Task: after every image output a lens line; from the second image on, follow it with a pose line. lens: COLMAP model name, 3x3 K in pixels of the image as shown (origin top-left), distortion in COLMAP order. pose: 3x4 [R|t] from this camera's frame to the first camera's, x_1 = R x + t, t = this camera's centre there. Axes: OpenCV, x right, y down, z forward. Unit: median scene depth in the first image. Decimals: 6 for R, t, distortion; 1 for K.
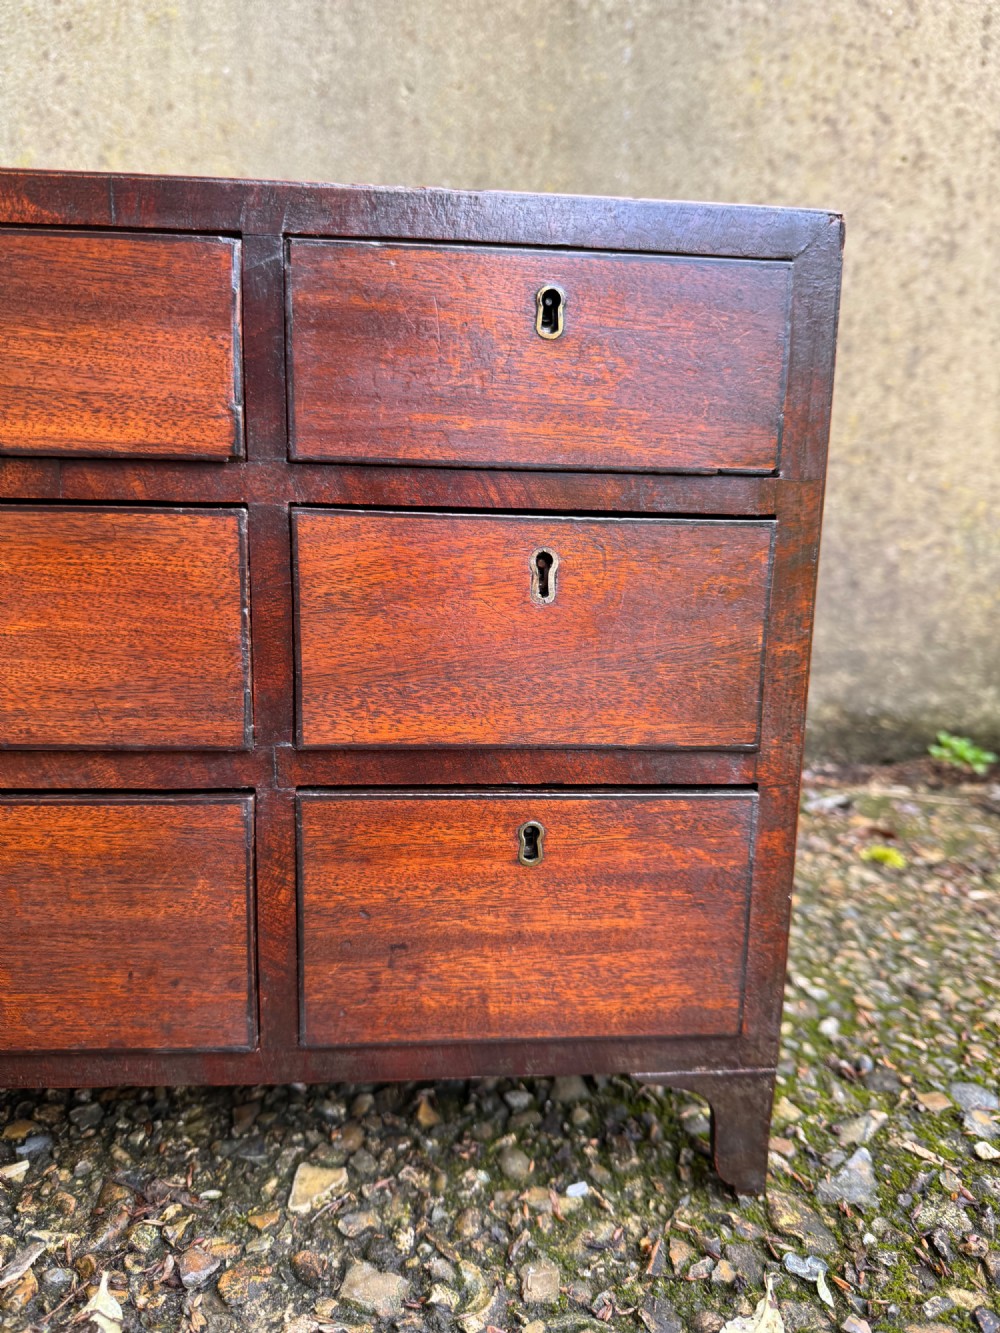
lens RADIAL K [[985.2, 0, 516.9], [0, 985.2, 669.3], [0, 0, 1]] dist [-0.007375, -0.018997]
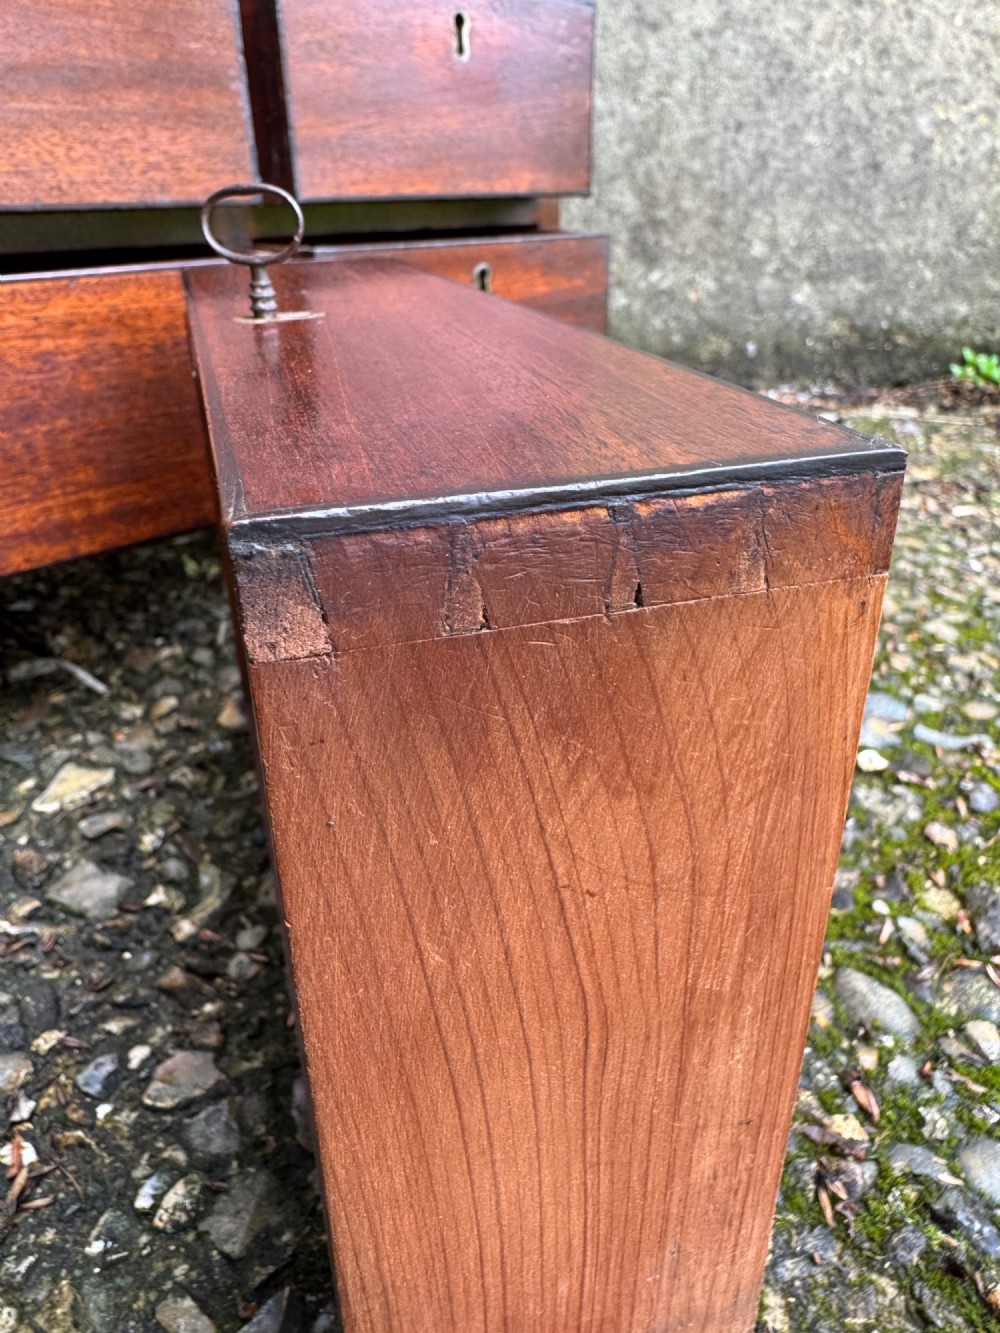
lens RADIAL K [[952.6, 0, 521.5], [0, 952.6, 621.0], [0, 0, 1]] dist [-0.010444, 0.005897]
pose [[0.997271, -0.003255, -0.073755, 0.115600], [0.023009, 0.962973, 0.268614, 0.072476], [0.070150, -0.269578, 0.960420, 0.109680]]
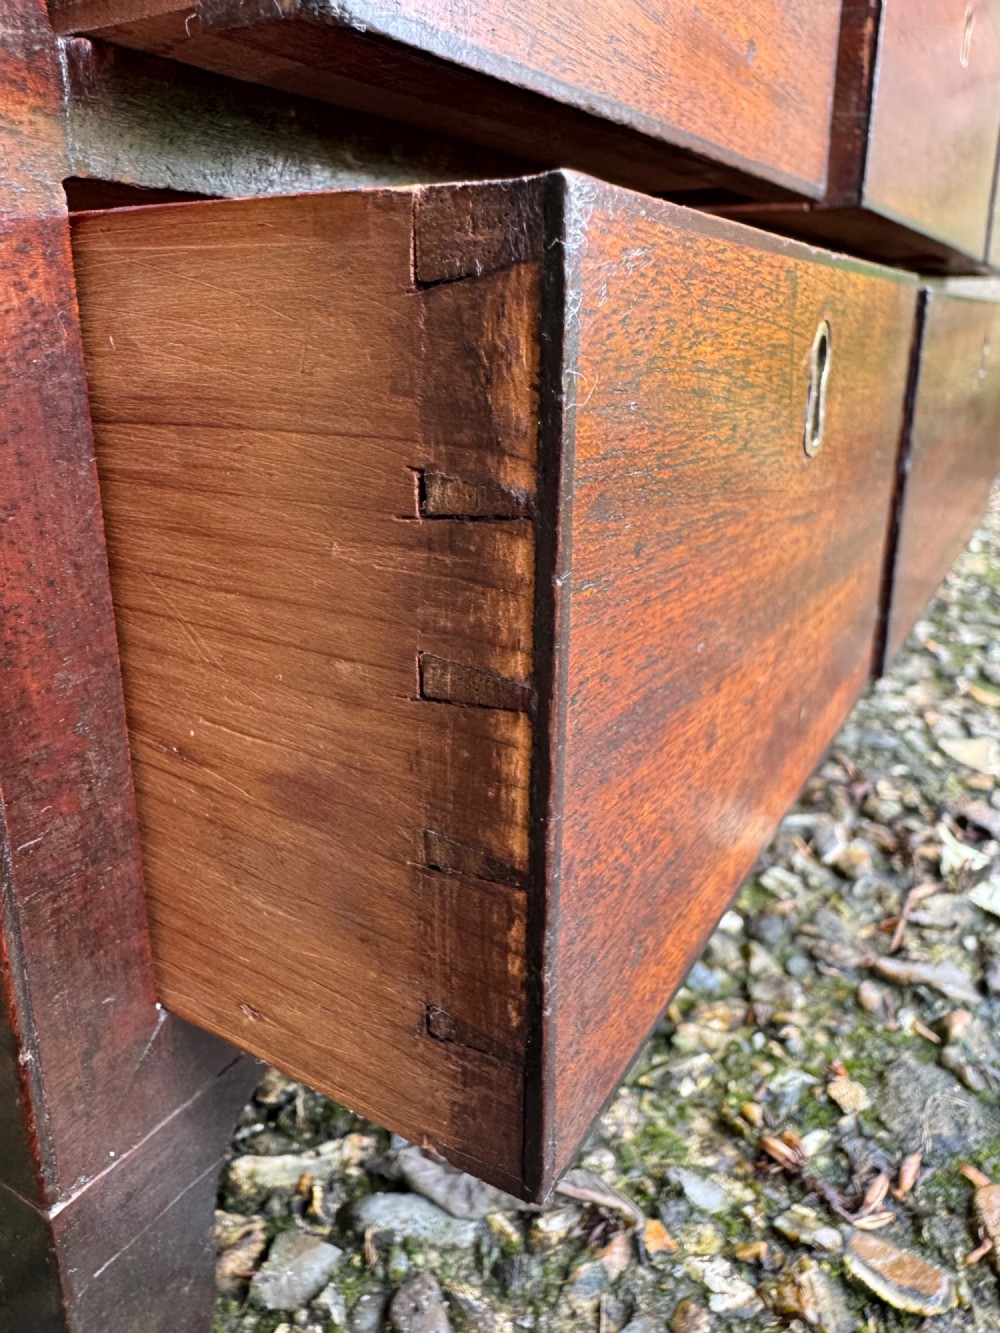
lens RADIAL K [[985.2, 0, 531.1], [0, 985.2, 612.6], [0, 0, 1]] dist [-0.007375, -0.018997]
pose [[0.970548, -0.074537, 0.229085, -0.376813], [0.039237, 0.987143, 0.154951, 0.099061], [-0.237689, -0.141399, 0.960994, 0.088313]]
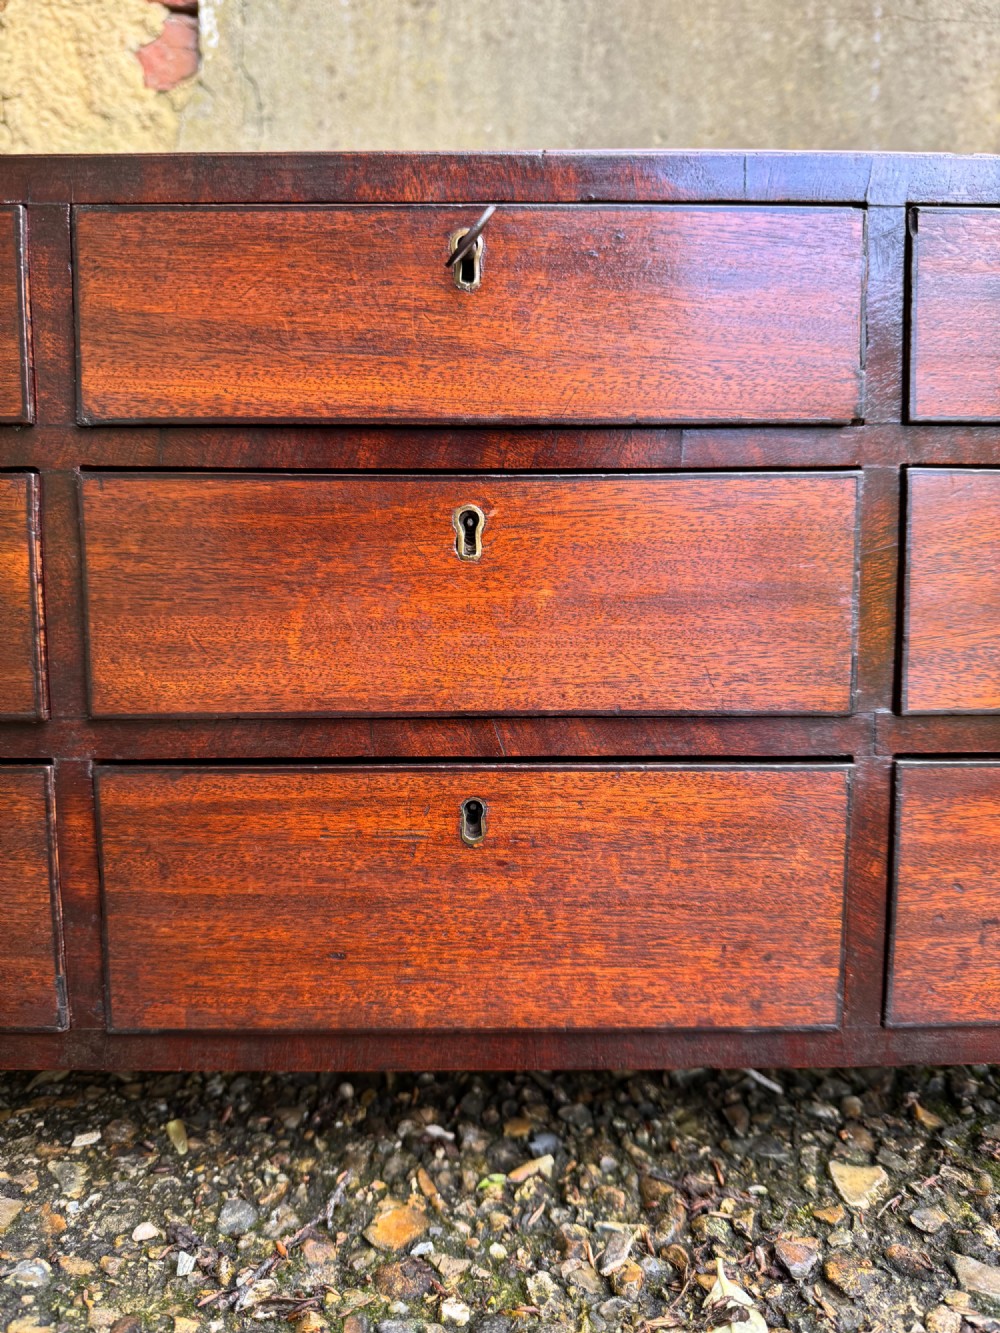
lens RADIAL K [[985.2, 0, 510.6], [0, 985.2, 673.3], [0, 0, 1]] dist [-0.007375, -0.018997]
pose [[0.996004, -0.019603, -0.087133, -0.201273], [0.014104, 0.997896, -0.063278, 0.037152], [0.088190, 0.061796, 0.994185, -0.006717]]
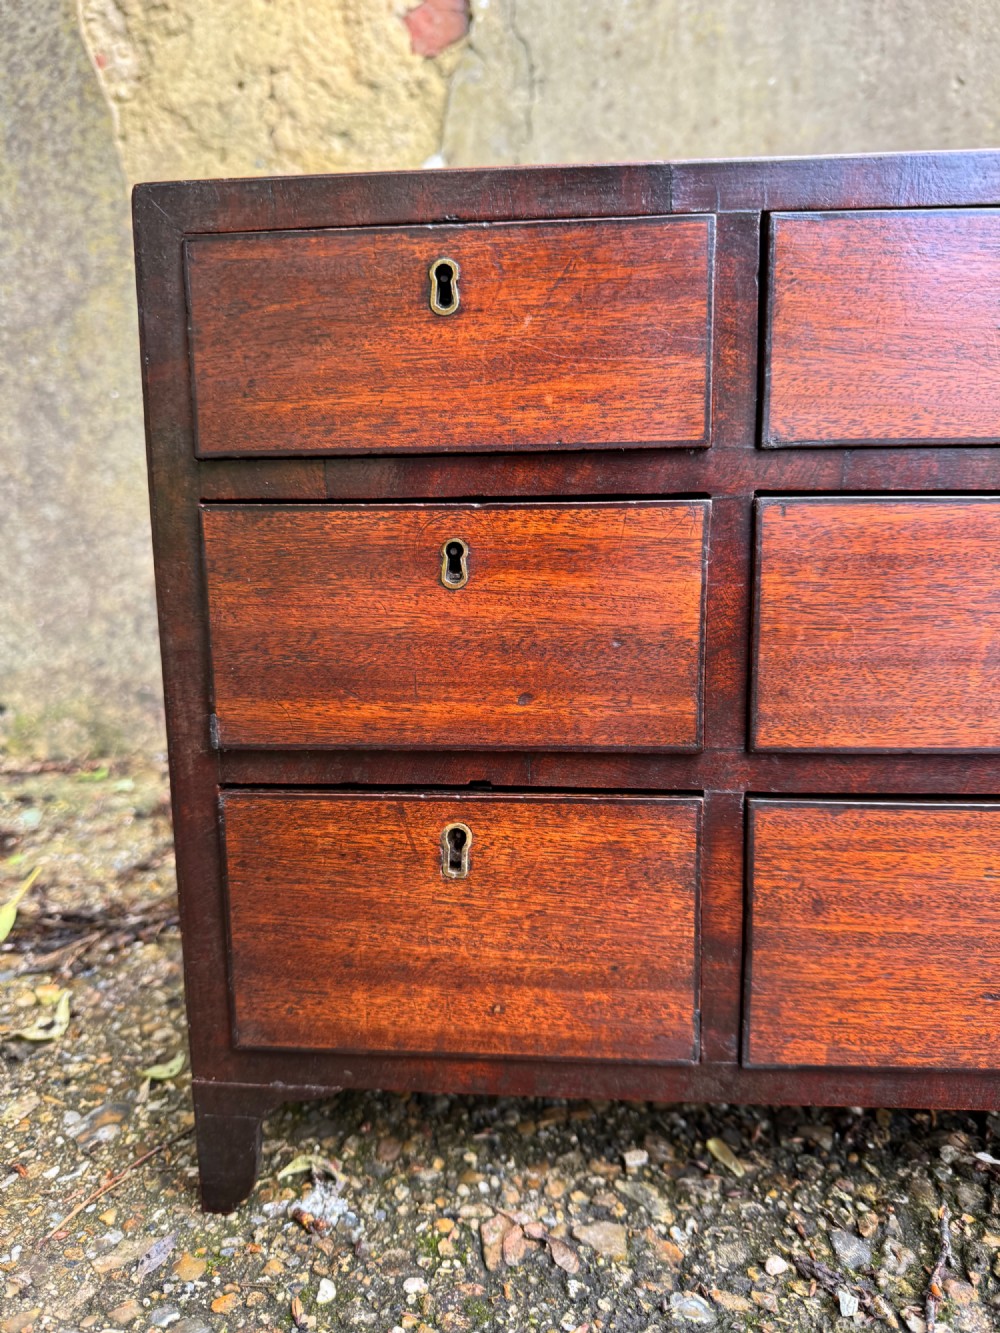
lens RADIAL K [[985.2, 0, 484.4], [0, 985.2, 668.0], [0, 0, 1]] dist [-0.007375, -0.018997]
pose [[0.982542, -0.011532, -0.185684, -0.422976], [0.007678, 0.999740, -0.021464, 0.004633], [0.185884, 0.019663, 0.982375, -0.023271]]
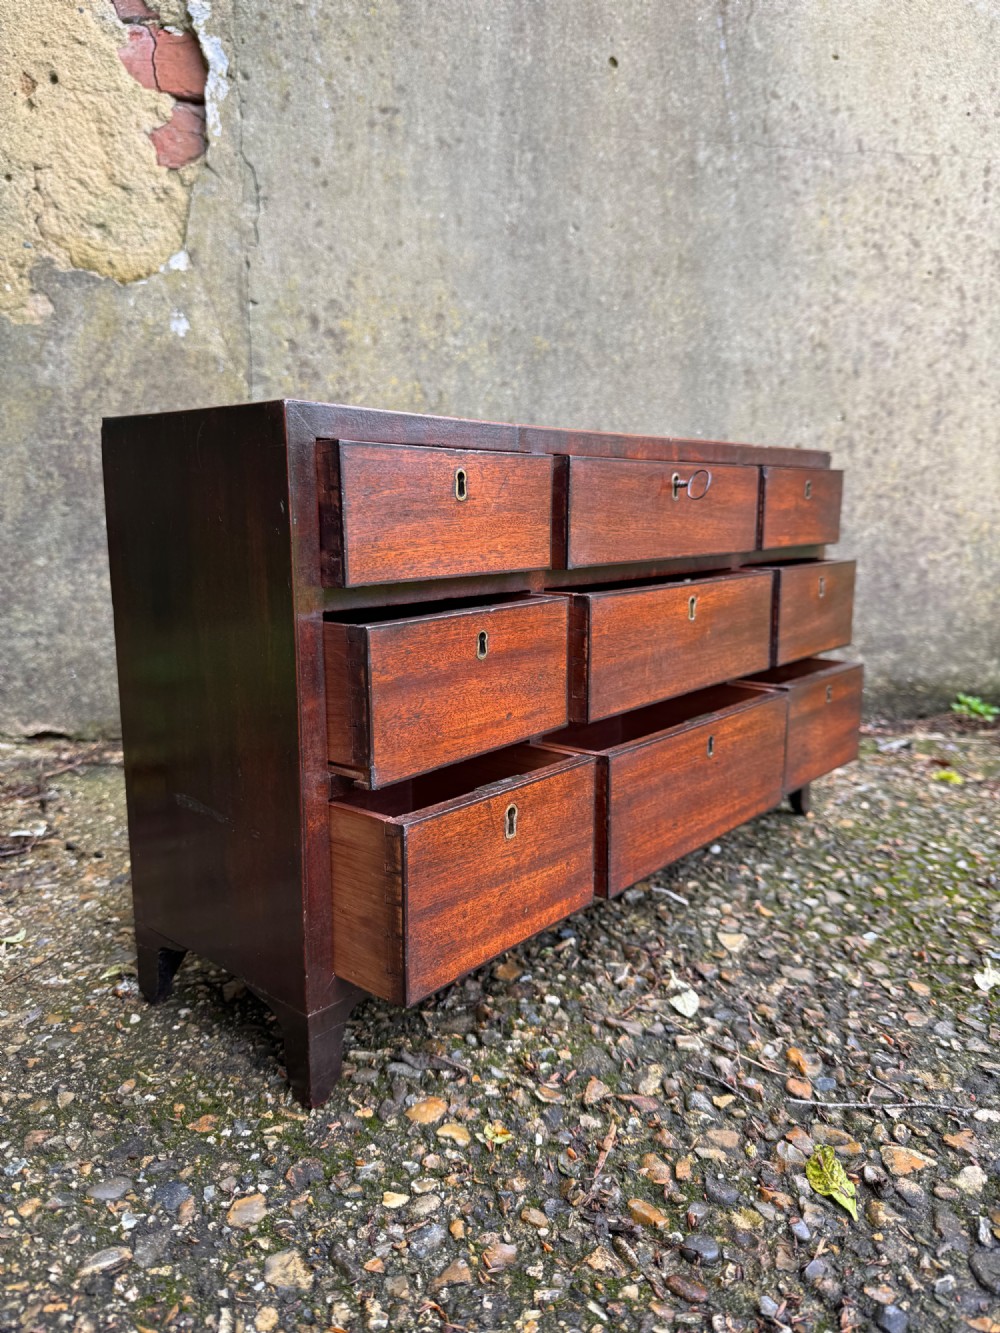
lens RADIAL K [[985.2, 0, 506.1], [0, 985.2, 672.7], [0, 0, 1]] dist [-0.007375, -0.018997]
pose [[0.997449, -0.033839, 0.062853, -0.327736], [0.032531, 0.999235, 0.021720, -0.016848], [-0.063540, -0.019620, 0.997786, -0.368777]]
